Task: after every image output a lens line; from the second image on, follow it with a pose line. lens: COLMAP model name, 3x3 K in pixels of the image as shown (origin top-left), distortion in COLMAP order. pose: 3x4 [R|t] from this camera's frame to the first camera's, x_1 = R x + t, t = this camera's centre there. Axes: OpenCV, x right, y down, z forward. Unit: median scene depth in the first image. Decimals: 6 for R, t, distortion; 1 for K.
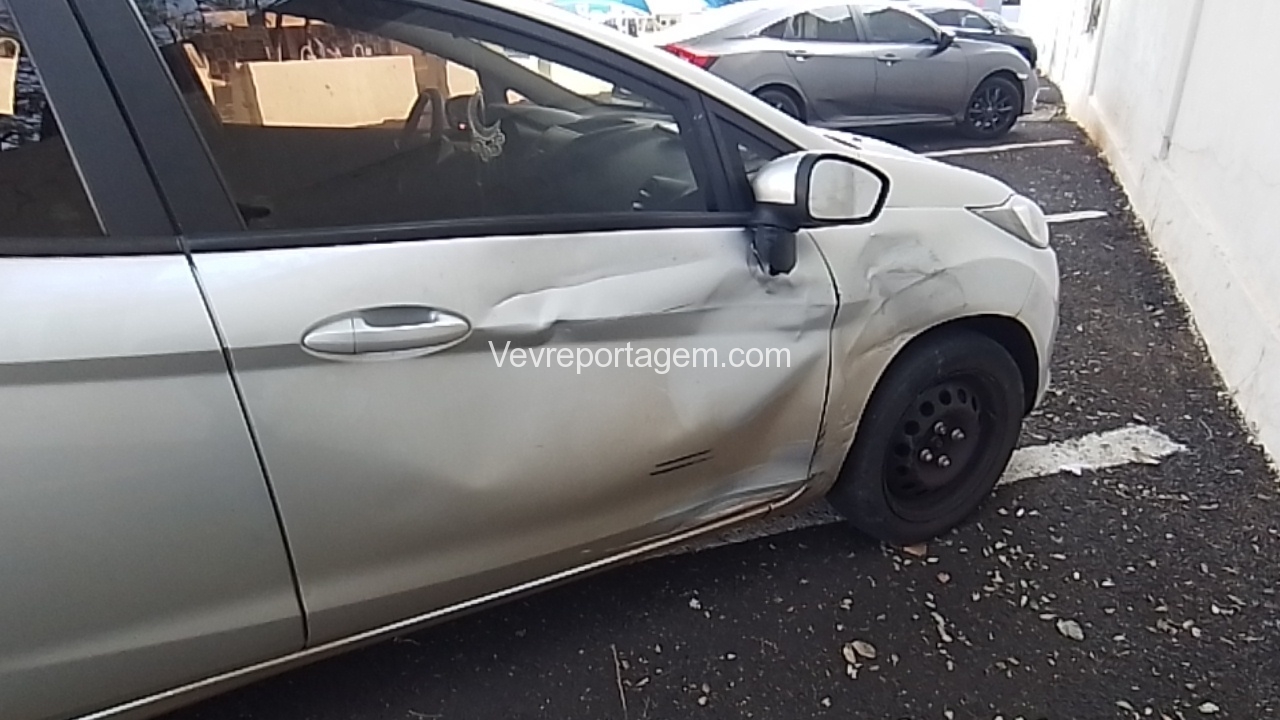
lens RADIAL K [[779.1, 0, 636.8], [0, 779.1, 358.3], [0, 0, 1]] dist [-0.020247, 0.007550]
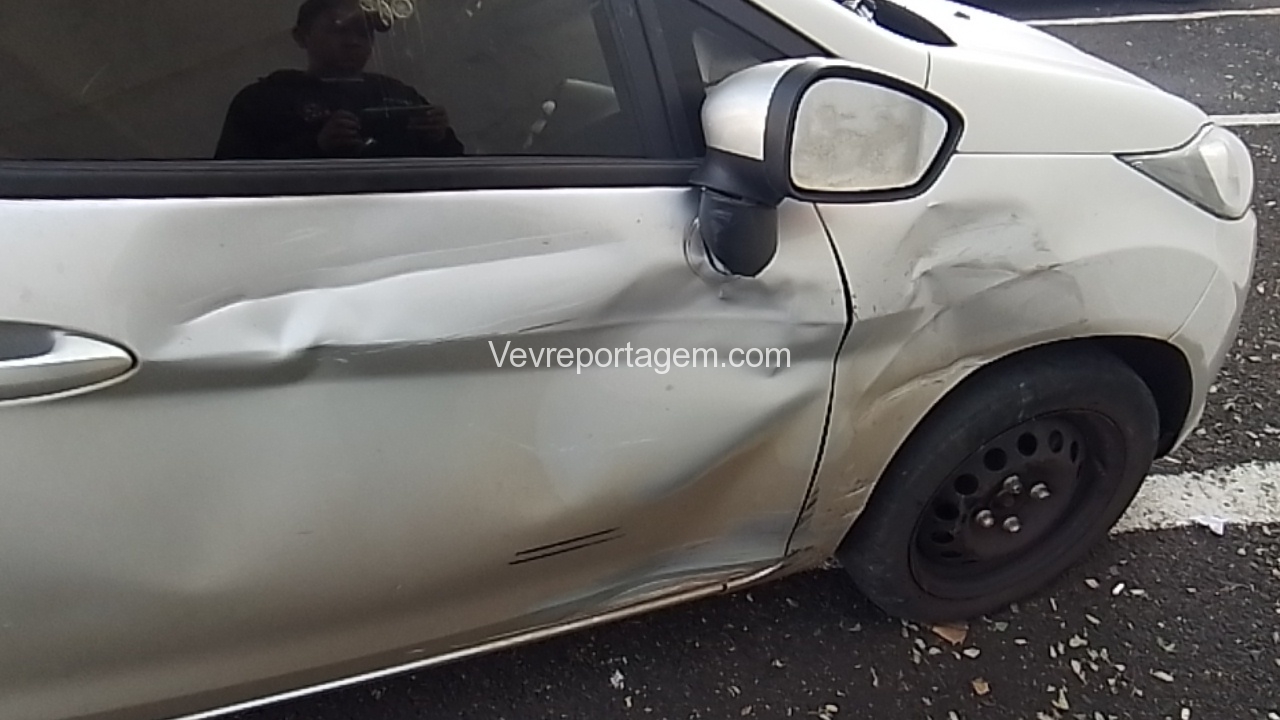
lens RADIAL K [[779.1, 0, 634.6], [0, 779.1, 352.7], [0, 0, 1]] dist [-0.020247, 0.007550]
pose [[0.986113, 0.105860, -0.127962, 0.145977], [-0.081324, 0.979611, 0.183707, -0.118545], [0.144800, -0.170749, 0.974617, 0.327893]]
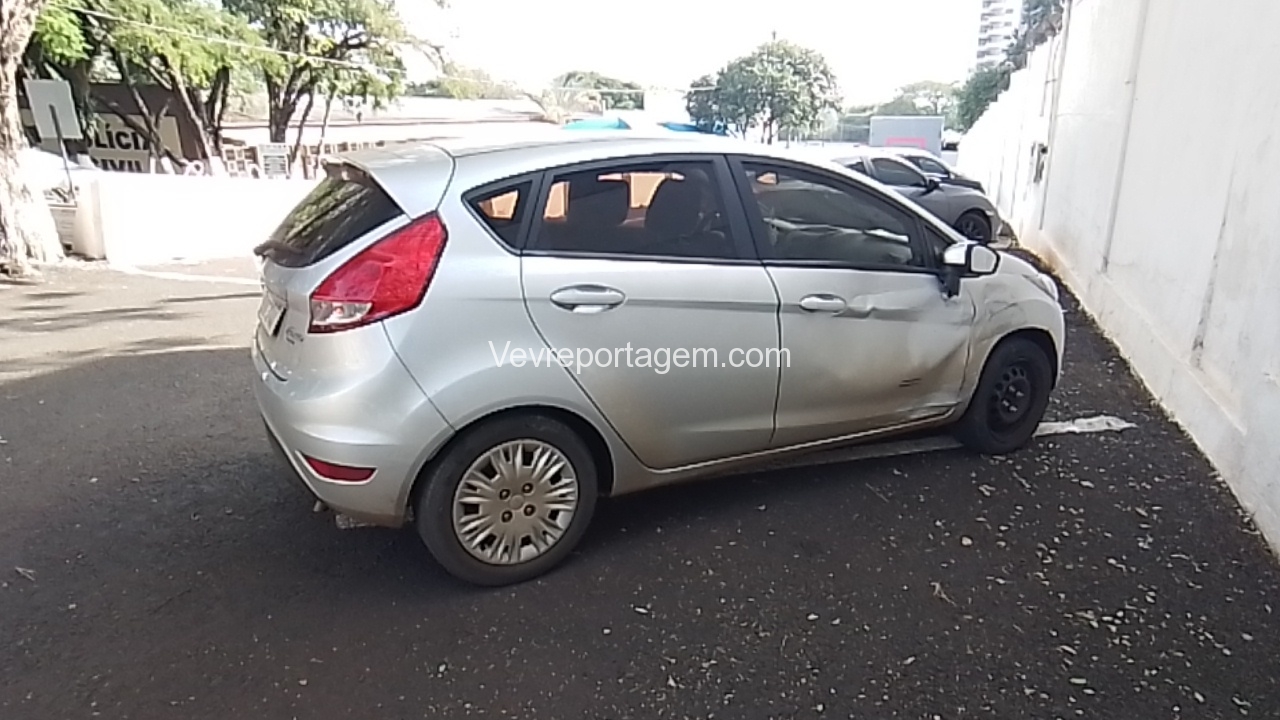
lens RADIAL K [[779.1, 0, 641.7], [0, 779.1, 360.8], [0, 0, 1]] dist [-0.020247, 0.007550]
pose [[0.997690, 0.026430, 0.062580, -0.651941], [-0.017086, 0.989225, -0.145402, 0.319447], [-0.065749, 0.143997, 0.987392, -0.851734]]
